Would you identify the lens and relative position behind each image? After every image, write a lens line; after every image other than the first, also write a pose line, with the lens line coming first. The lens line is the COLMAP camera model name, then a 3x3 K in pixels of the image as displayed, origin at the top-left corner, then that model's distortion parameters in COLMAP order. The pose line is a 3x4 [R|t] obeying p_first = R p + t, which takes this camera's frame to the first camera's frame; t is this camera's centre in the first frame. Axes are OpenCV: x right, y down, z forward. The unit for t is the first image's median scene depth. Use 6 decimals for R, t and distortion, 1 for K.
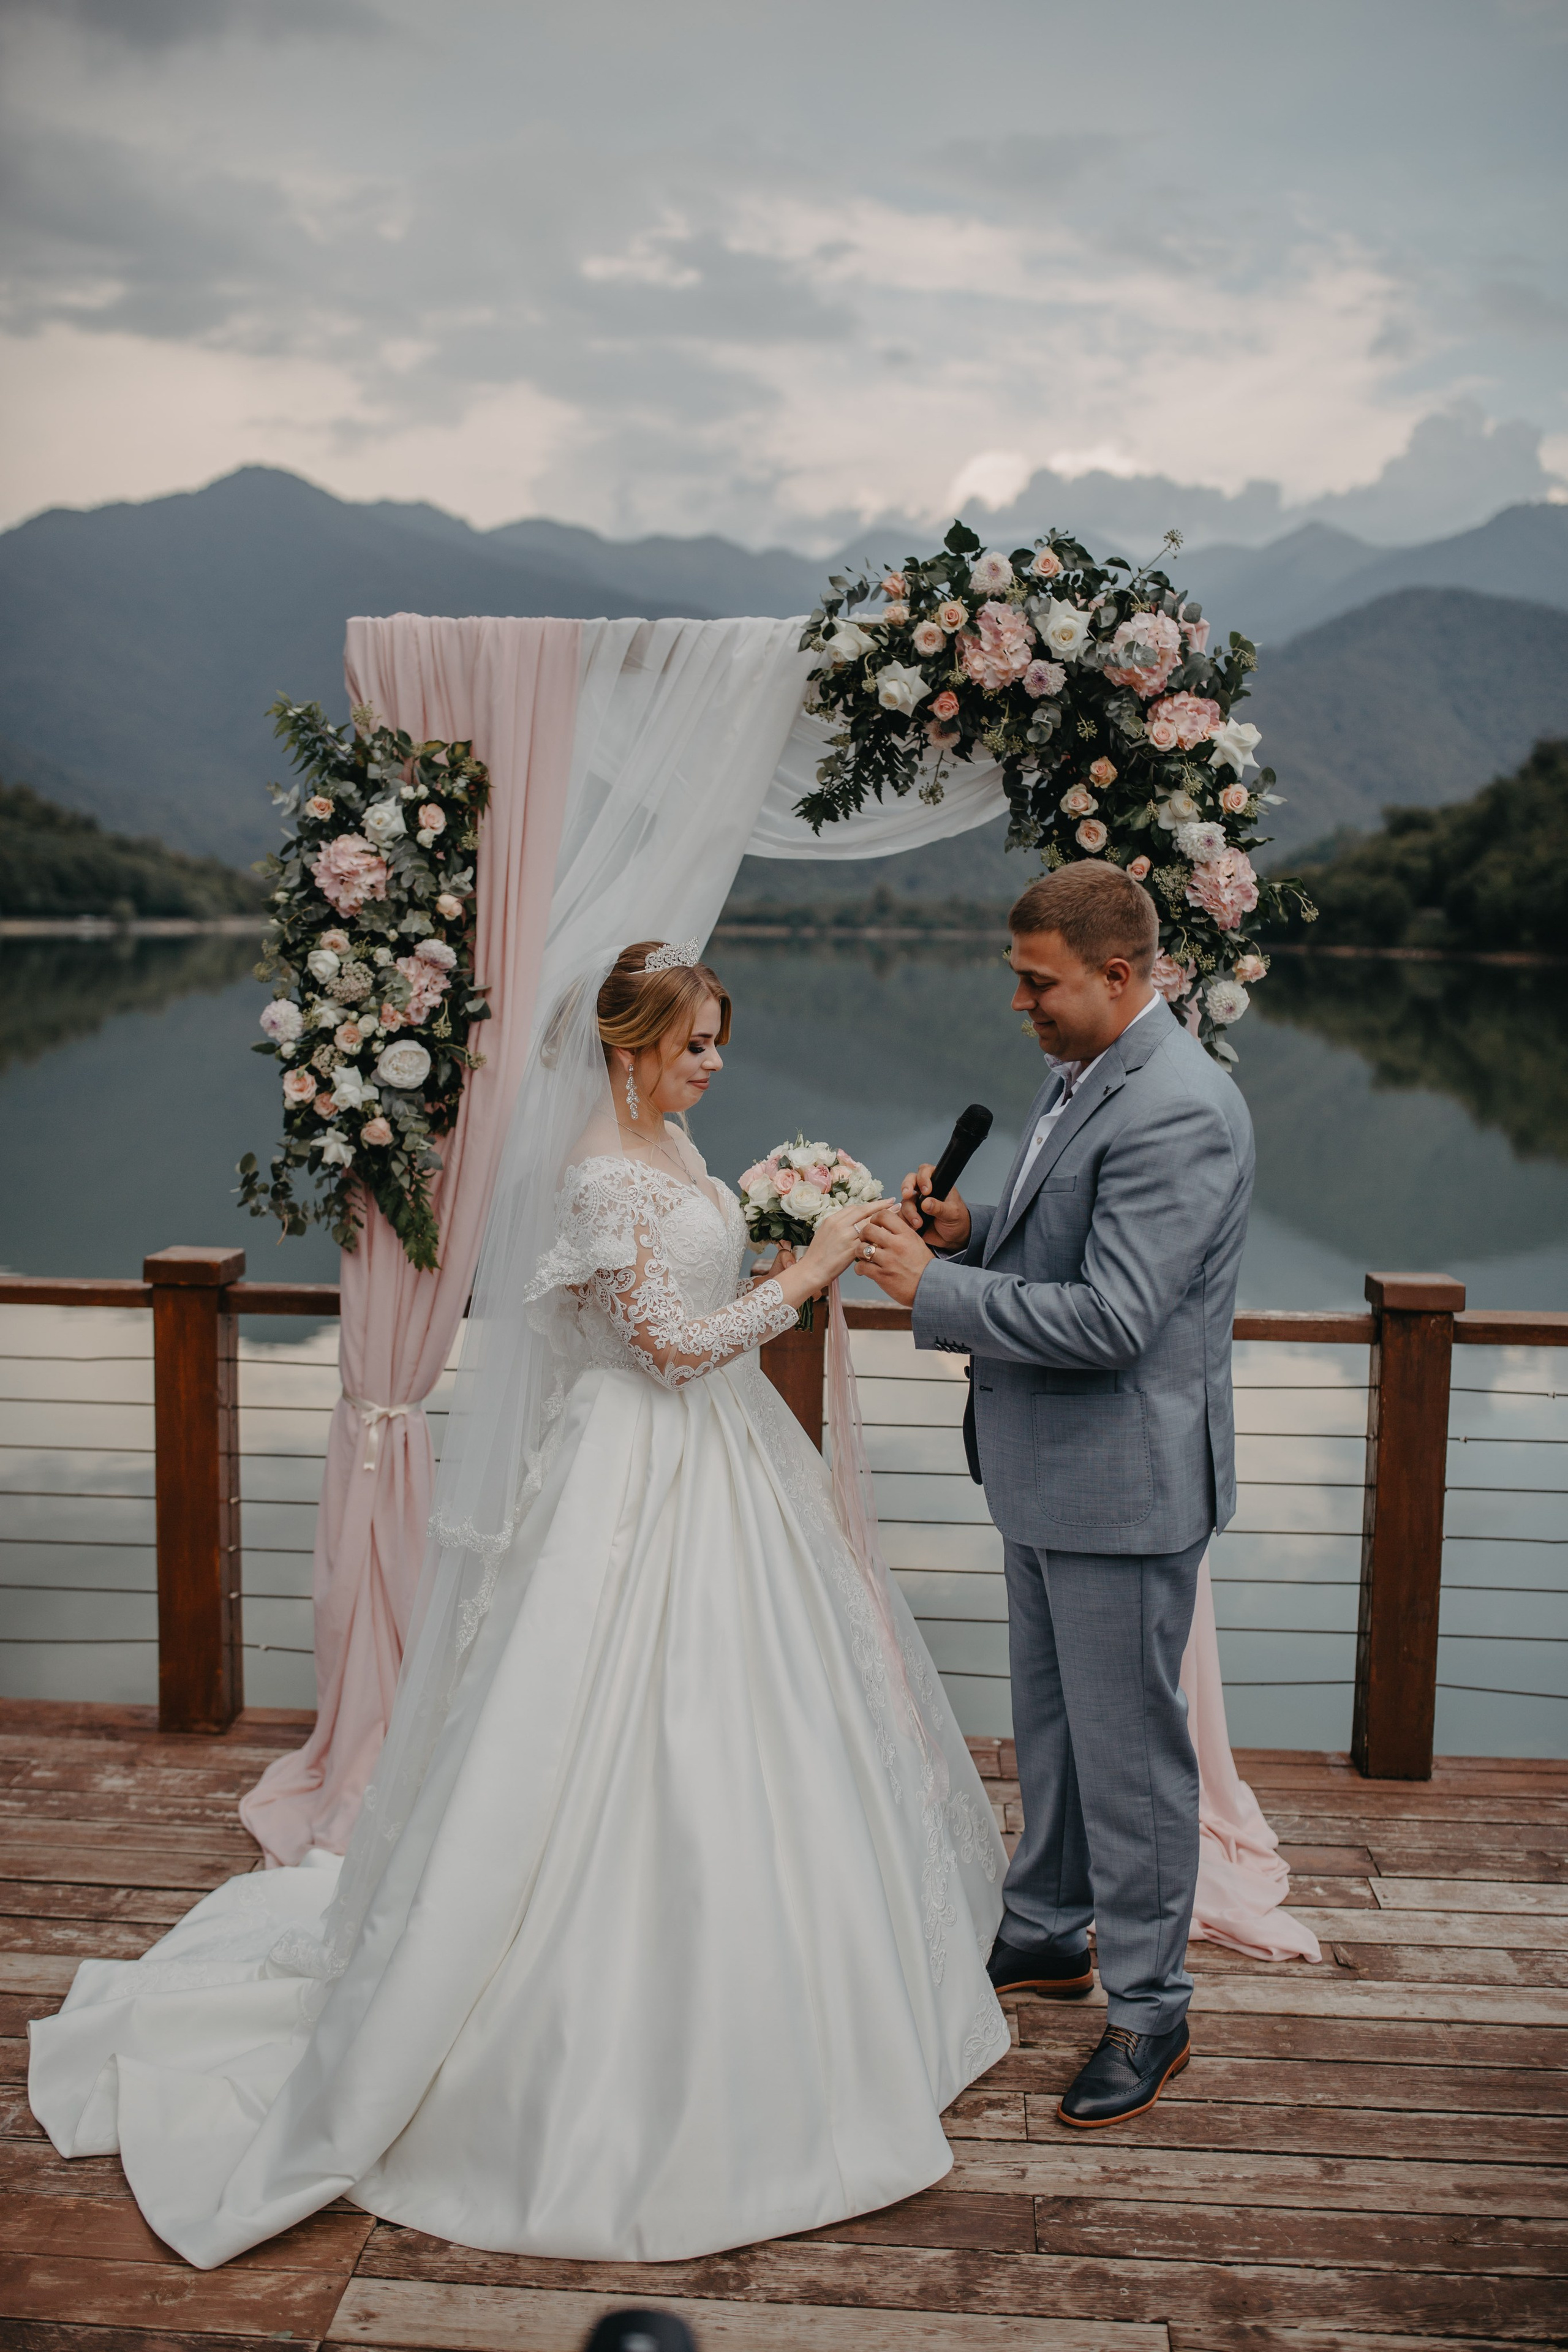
lens RADIAL K [[2303.6, 0, 779.9], [0, 2303.6, 1195.2], [0, 0, 1]] dist [-0.005040, 0.000000]
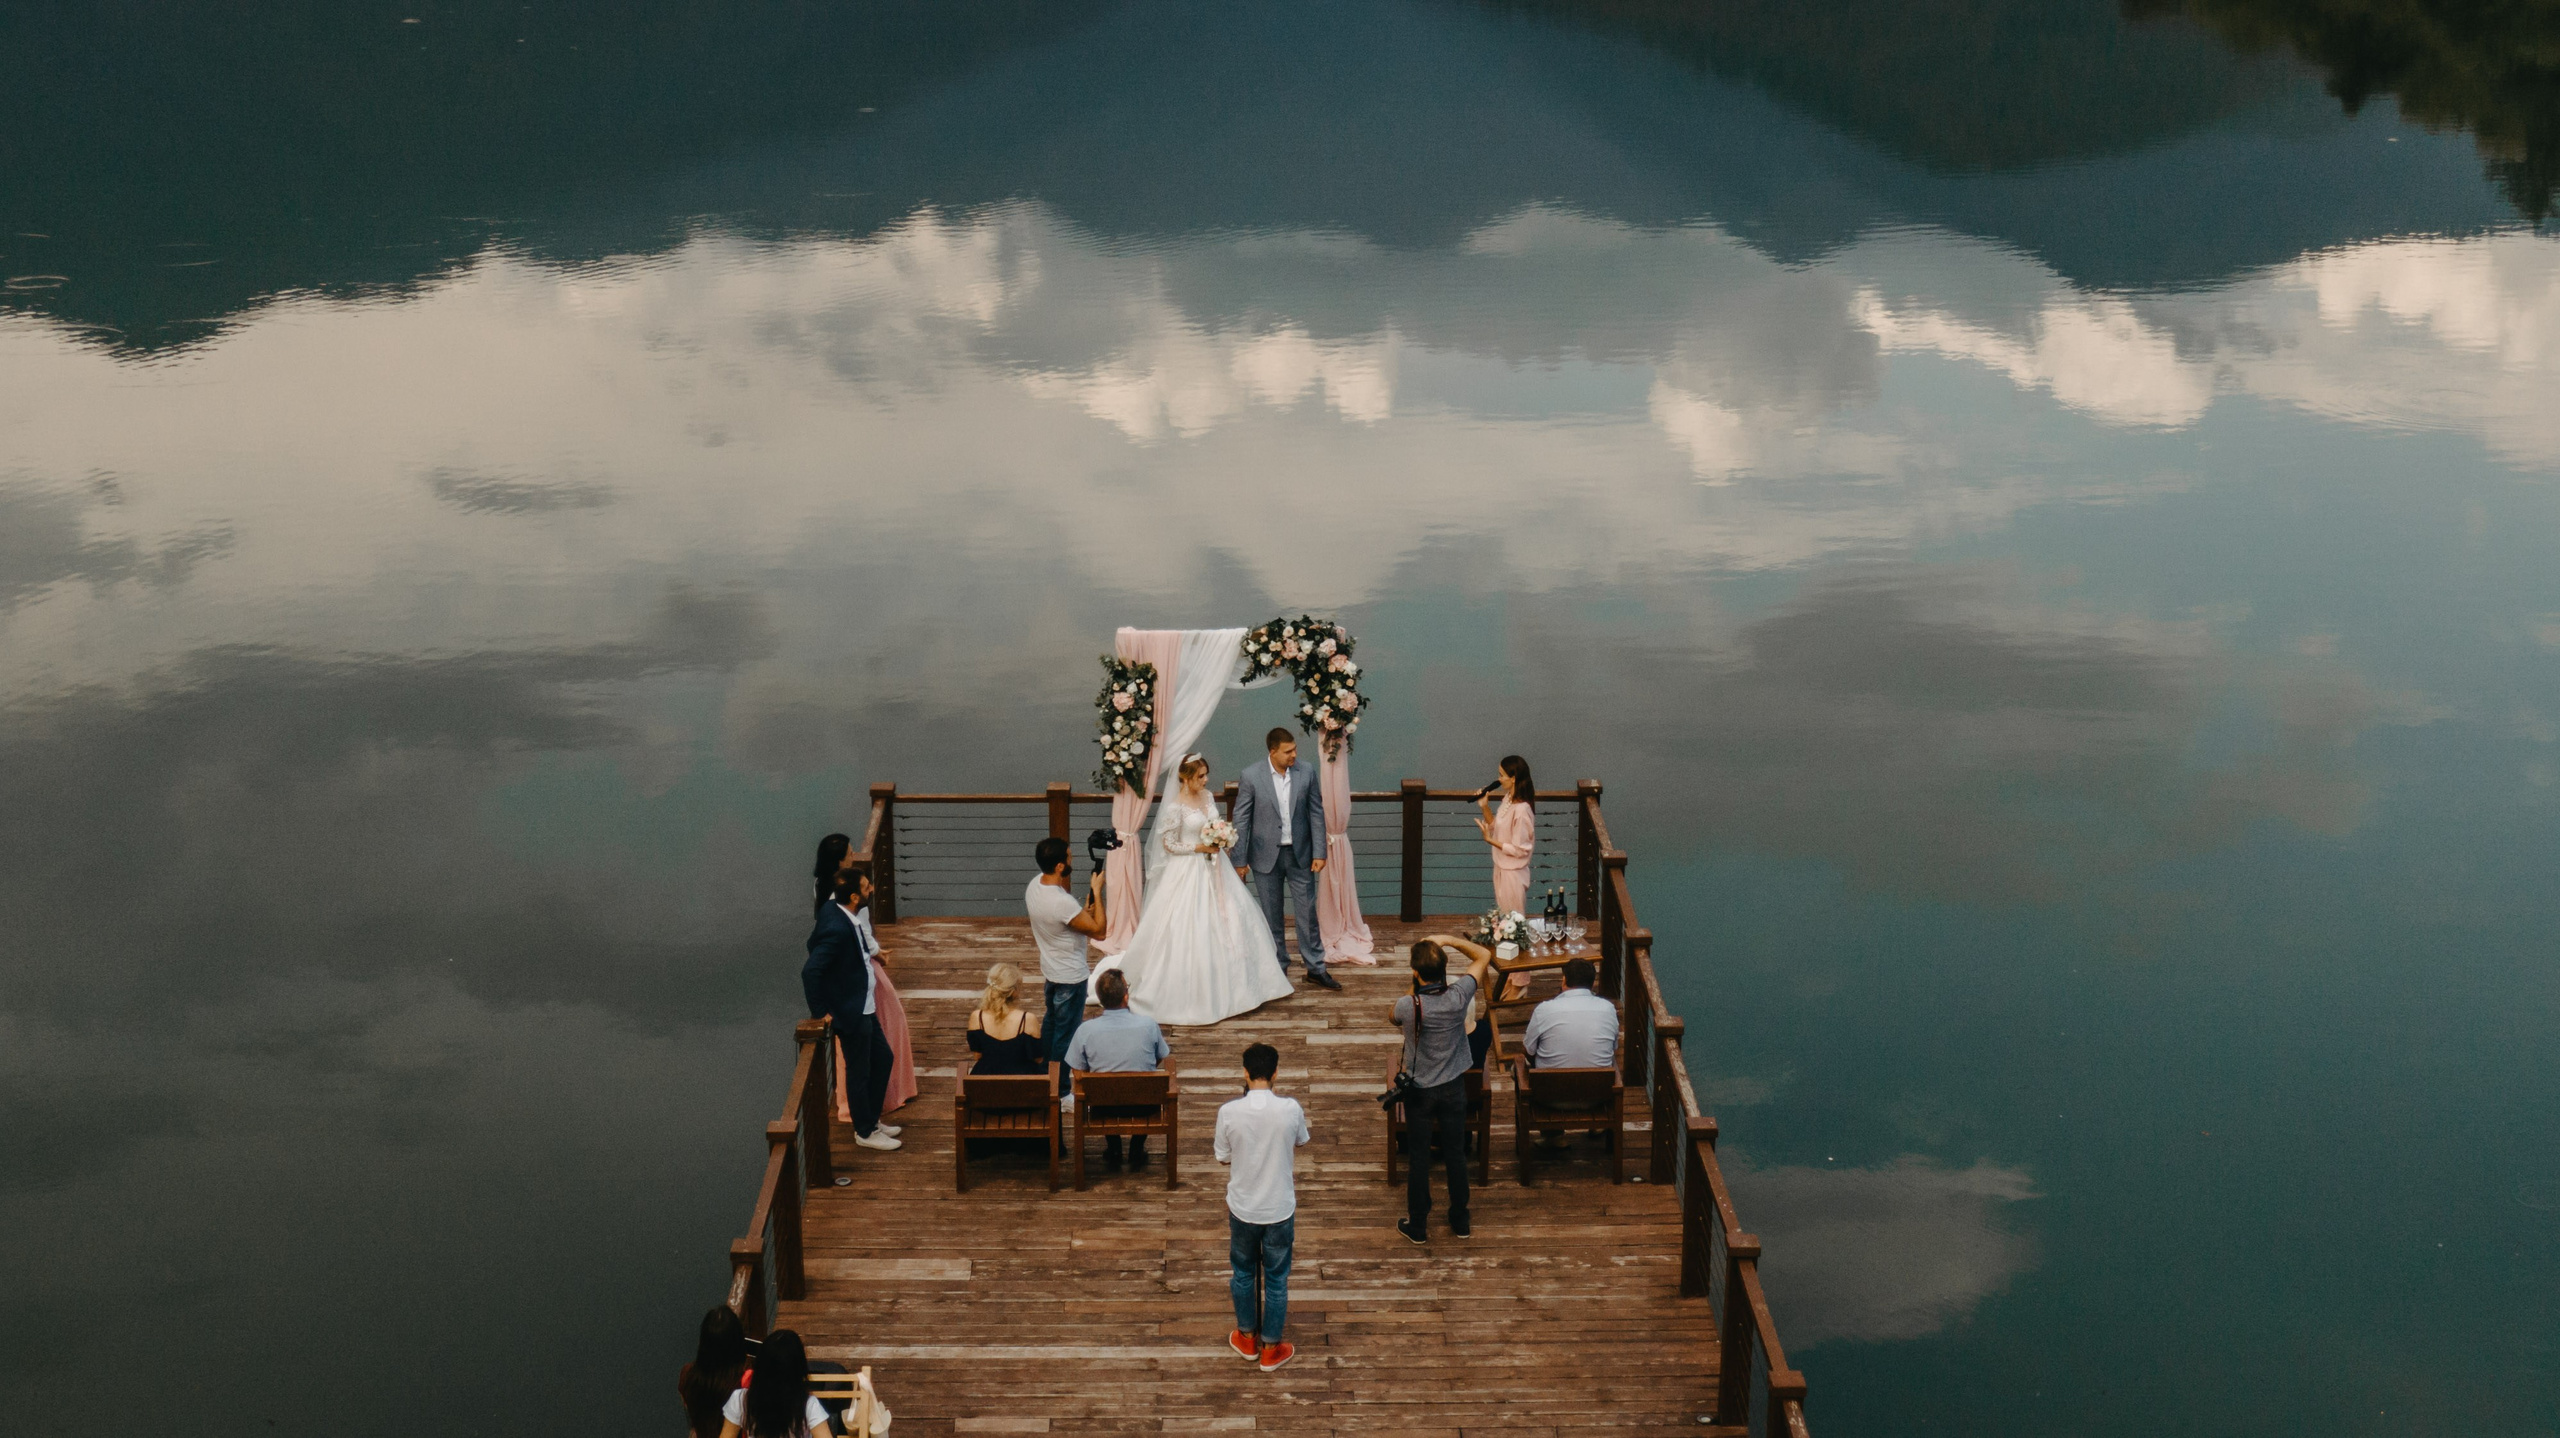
lens RADIAL K [[3624.2, 0, 1276.7], [0, 3624.2, 714.3], [0, 0, 1]] dist [-0.046576, 0.000000]
pose [[0.996260, -0.038836, 0.077183, -0.396923], [0.025090, 0.984833, 0.171682, -1.144846], [-0.082680, -0.169103, 0.982124, -4.931348]]
